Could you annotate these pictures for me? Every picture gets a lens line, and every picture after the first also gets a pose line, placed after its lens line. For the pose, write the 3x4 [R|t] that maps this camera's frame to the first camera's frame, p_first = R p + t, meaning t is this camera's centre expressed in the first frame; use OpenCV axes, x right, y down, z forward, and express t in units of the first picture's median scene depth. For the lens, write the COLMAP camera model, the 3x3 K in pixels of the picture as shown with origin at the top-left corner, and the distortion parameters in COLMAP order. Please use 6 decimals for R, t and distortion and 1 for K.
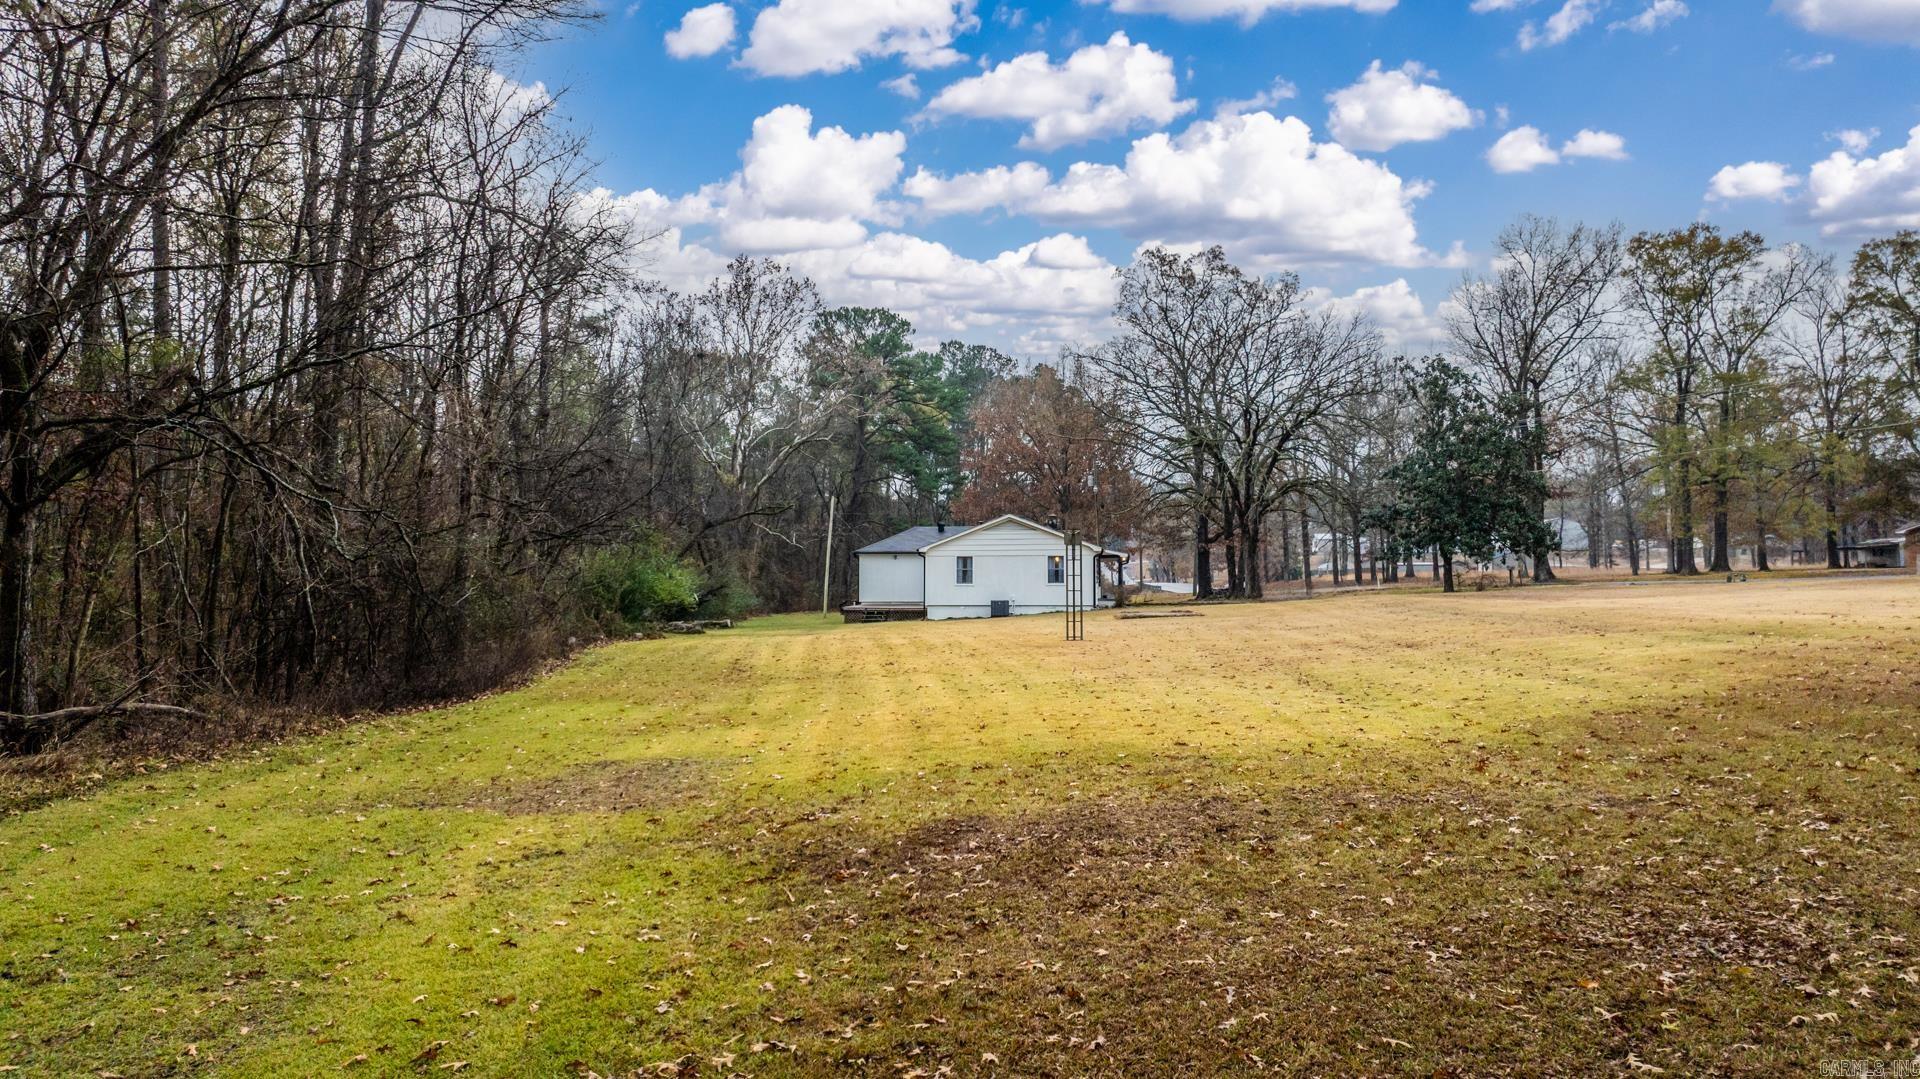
lens RADIAL K [[1364.6, 0, 970.7], [0, 1364.6, 542.1], [0, 0, 1]] dist [-0.103522, 0.133442]
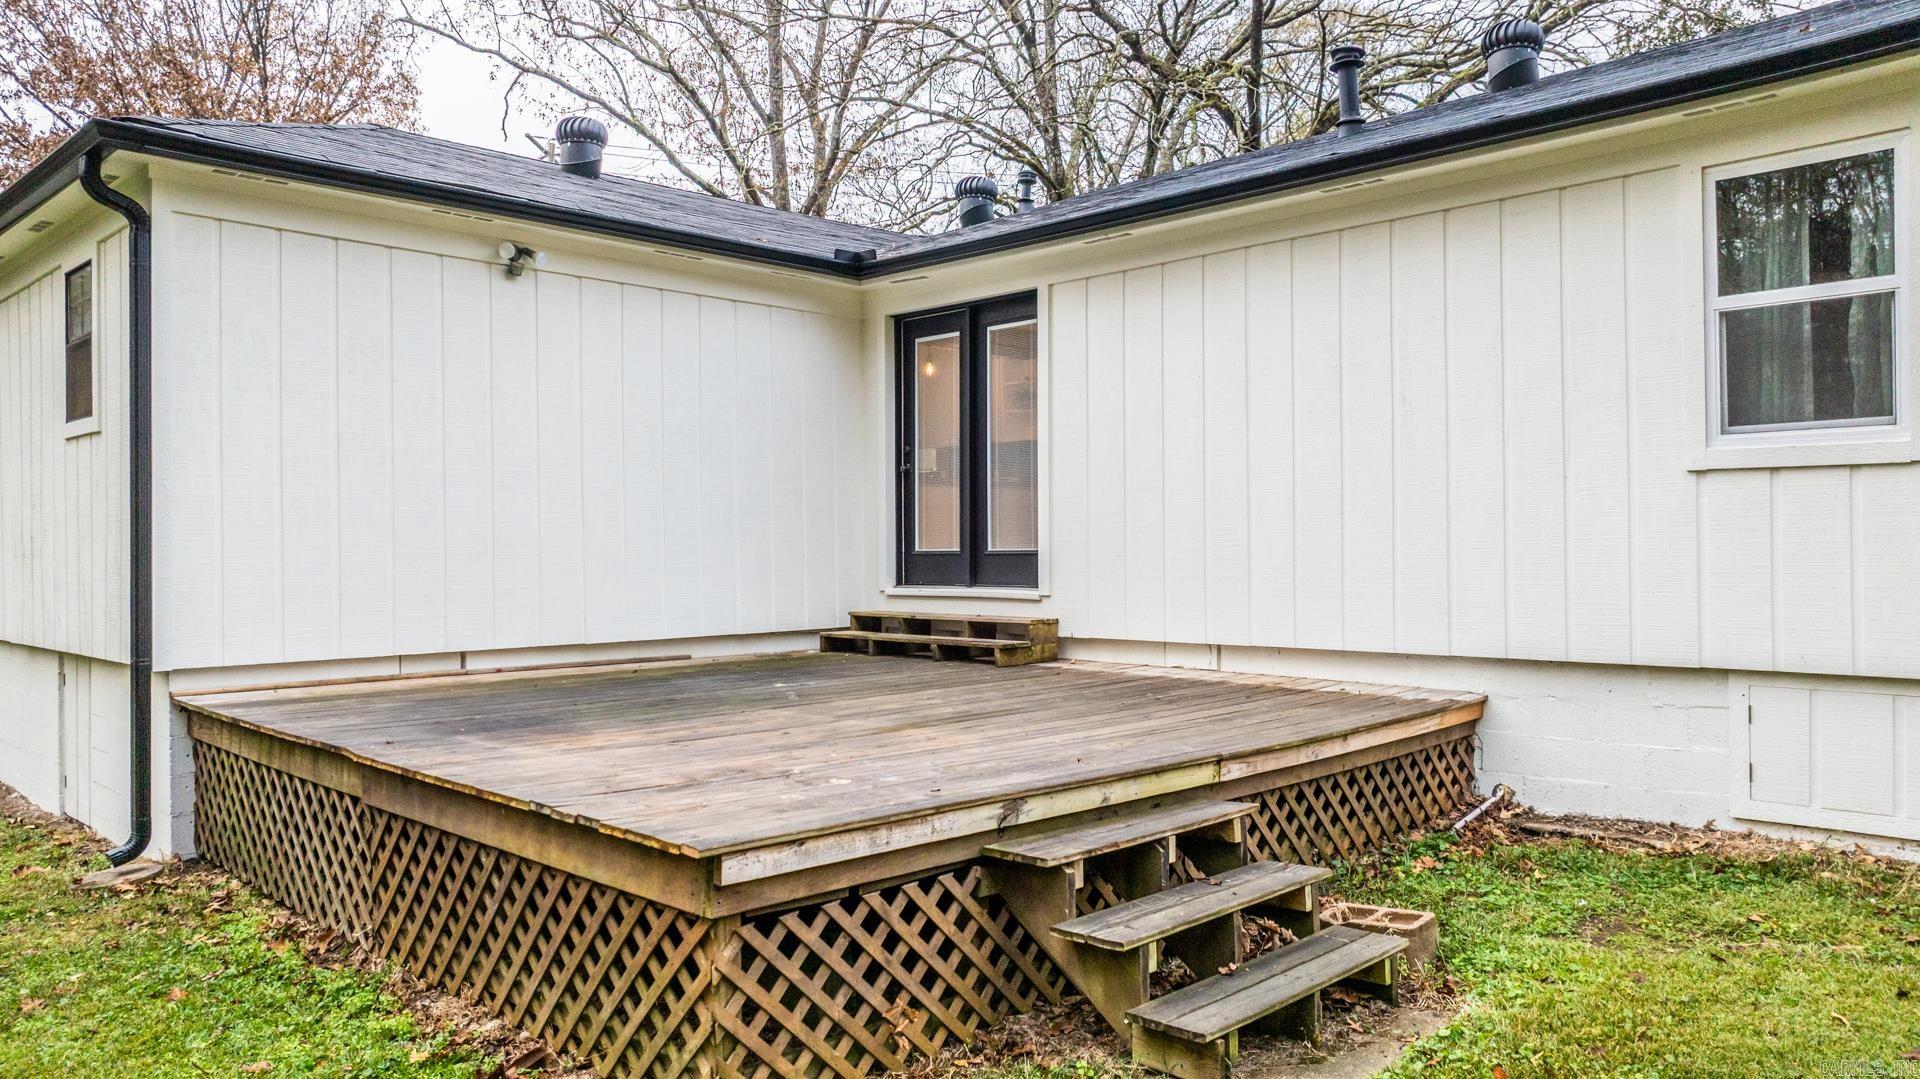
lens RADIAL K [[1364.6, 0, 970.7], [0, 1364.6, 542.1], [0, 0, 1]] dist [-0.103522, 0.133442]
pose [[0.612976, 0.009657, 0.790043, -0.127163], [-0.017170, 0.999852, 0.001101, 0.035369], [-0.789915, -0.014240, 0.613051, 0.952534]]
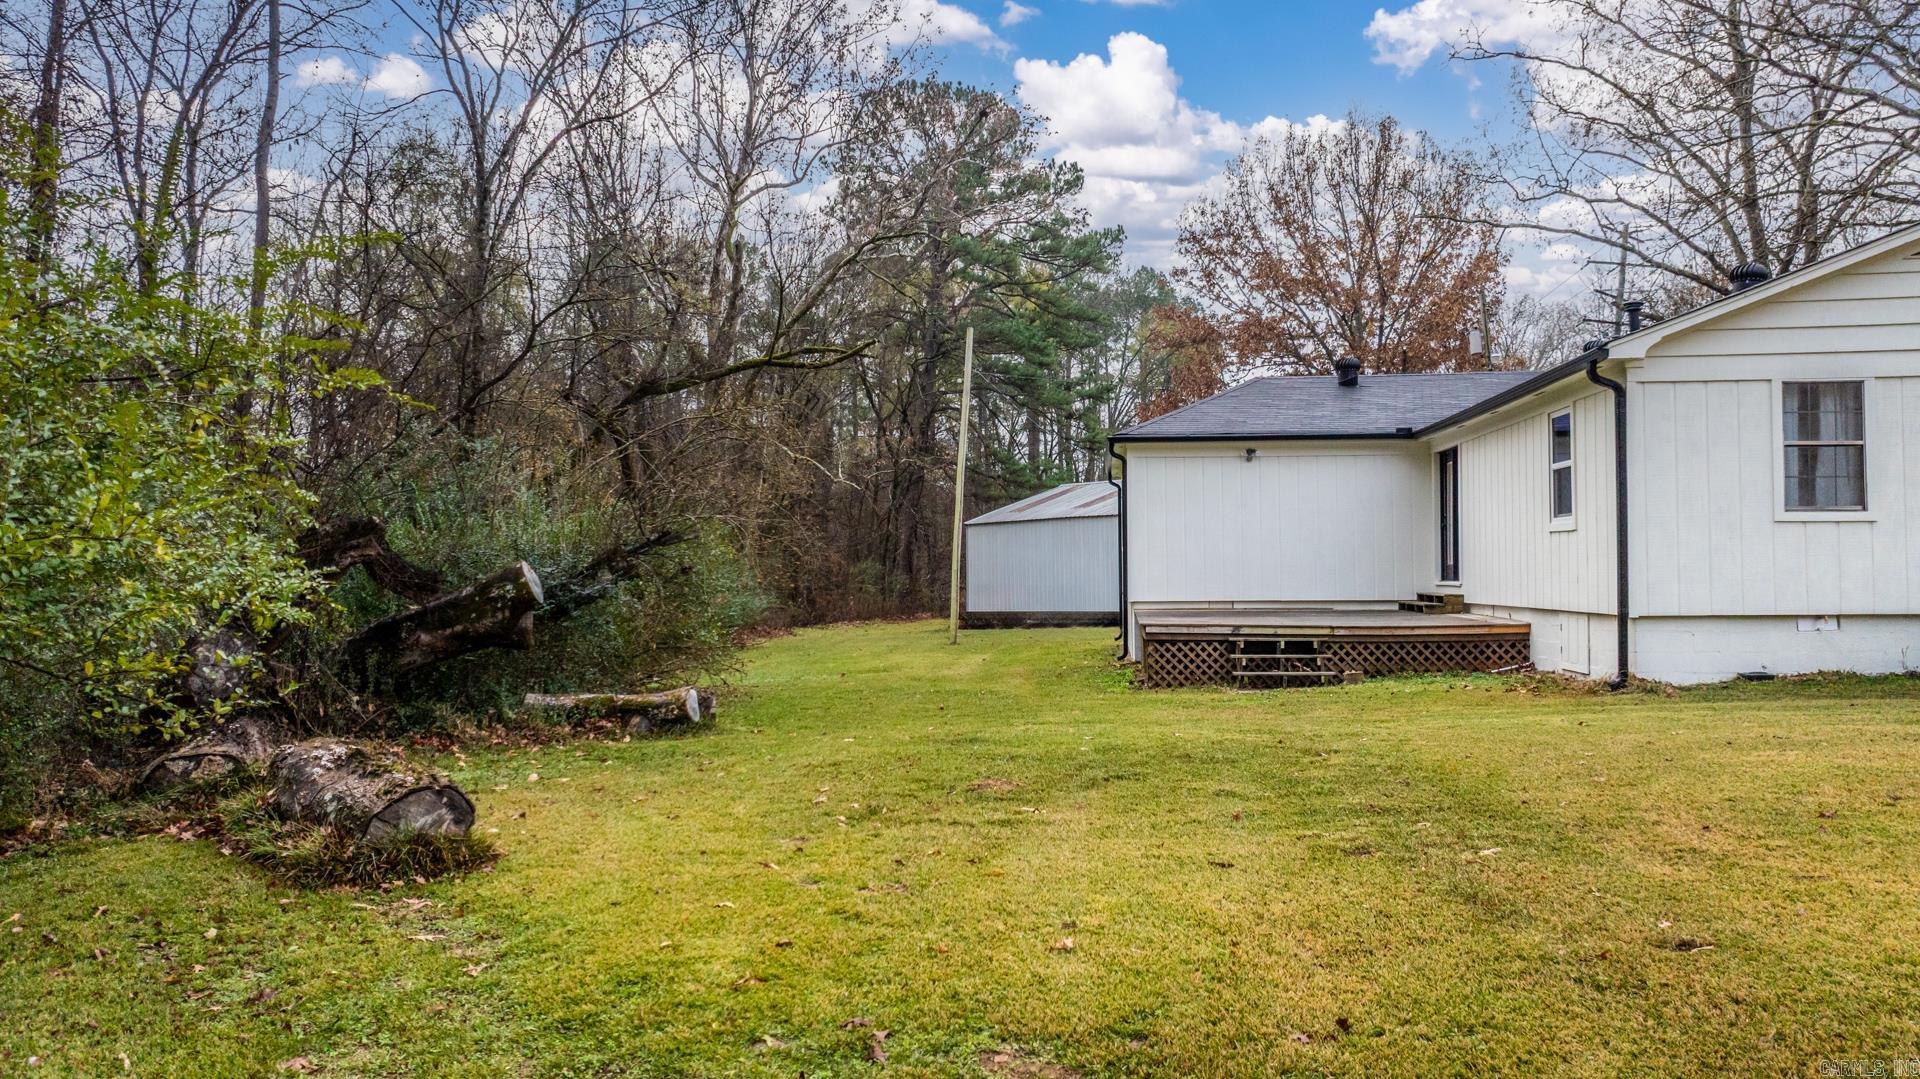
lens RADIAL K [[1364.6, 0, 970.7], [0, 1364.6, 542.1], [0, 0, 1]] dist [-0.103522, 0.133442]
pose [[0.999803, 0.004233, 0.019367, -0.129903], [-0.004231, 0.999991, -0.000106, 0.031937], [-0.019367, 0.000024, 0.999812, 0.738896]]
